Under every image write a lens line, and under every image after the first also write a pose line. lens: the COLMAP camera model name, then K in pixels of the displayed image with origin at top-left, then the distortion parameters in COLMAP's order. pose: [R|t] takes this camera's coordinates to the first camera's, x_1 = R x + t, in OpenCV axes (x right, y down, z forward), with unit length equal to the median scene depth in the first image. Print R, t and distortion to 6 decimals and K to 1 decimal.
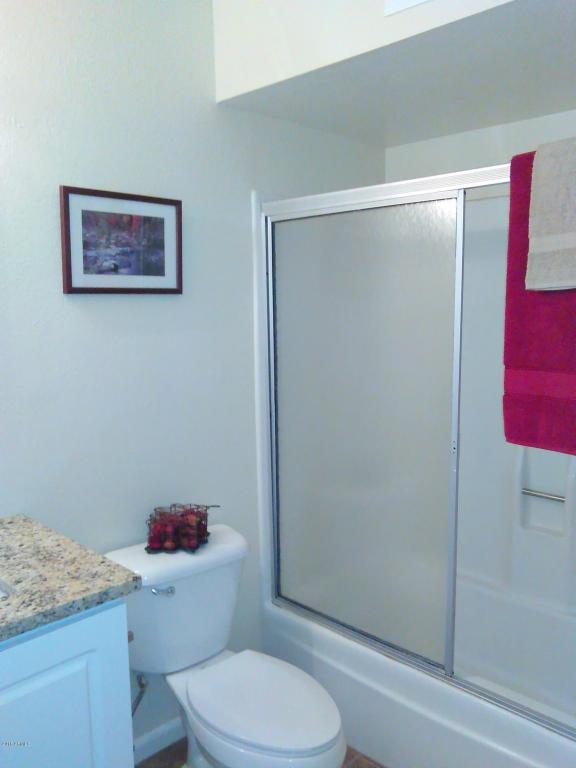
lens RADIAL K [[637.7, 0, 298.5], [0, 637.7, 395.3], [0, 0, 1]] dist [0.050199, -0.103425]
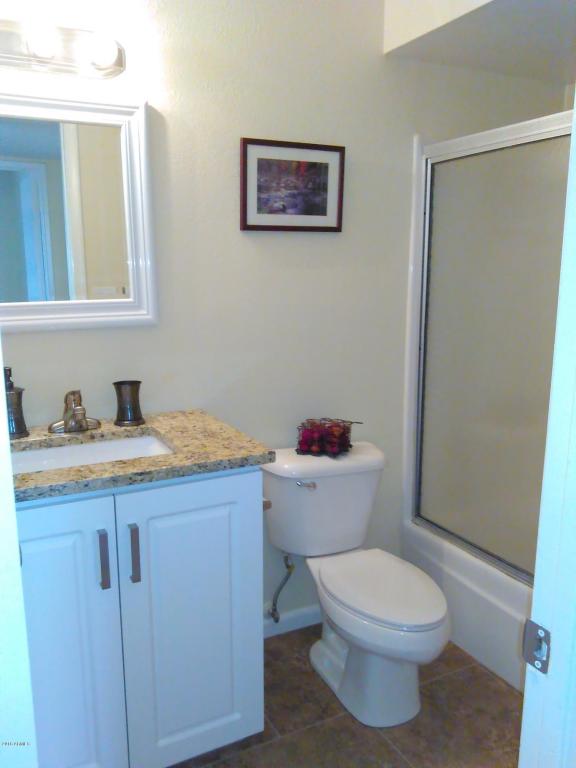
lens RADIAL K [[637.7, 0, 287.0], [0, 637.7, 385.4], [0, 0, 1]] dist [0.050199, -0.103425]
pose [[0.945694, 0.069050, -0.317640, 0.110567], [-0.053676, 0.996935, 0.056913, 0.055315], [0.320597, -0.036773, 0.946502, -0.111238]]
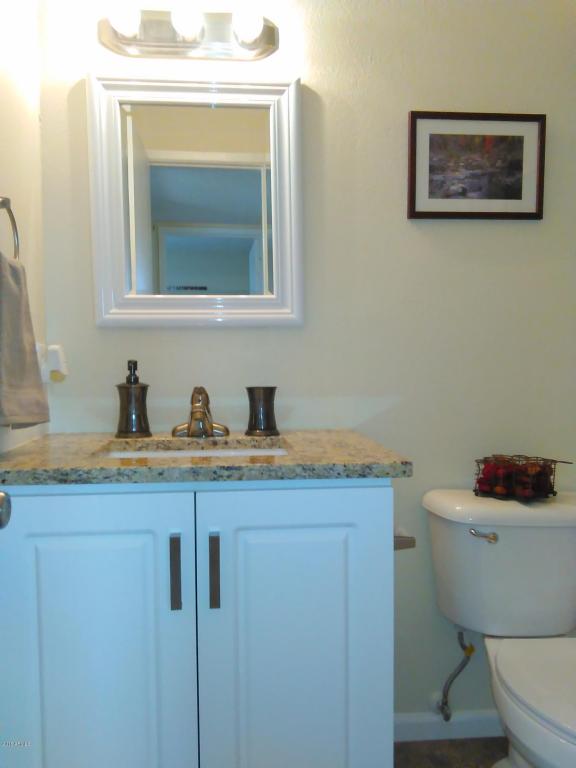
lens RADIAL K [[637.7, 0, 275.2], [0, 637.7, 380.1], [0, 0, 1]] dist [0.050199, -0.103425]
pose [[0.753626, 0.033150, -0.656467, 0.141773], [-0.090447, 0.994457, -0.053616, 0.158226], [0.651051, 0.099781, 0.752447, 0.114346]]
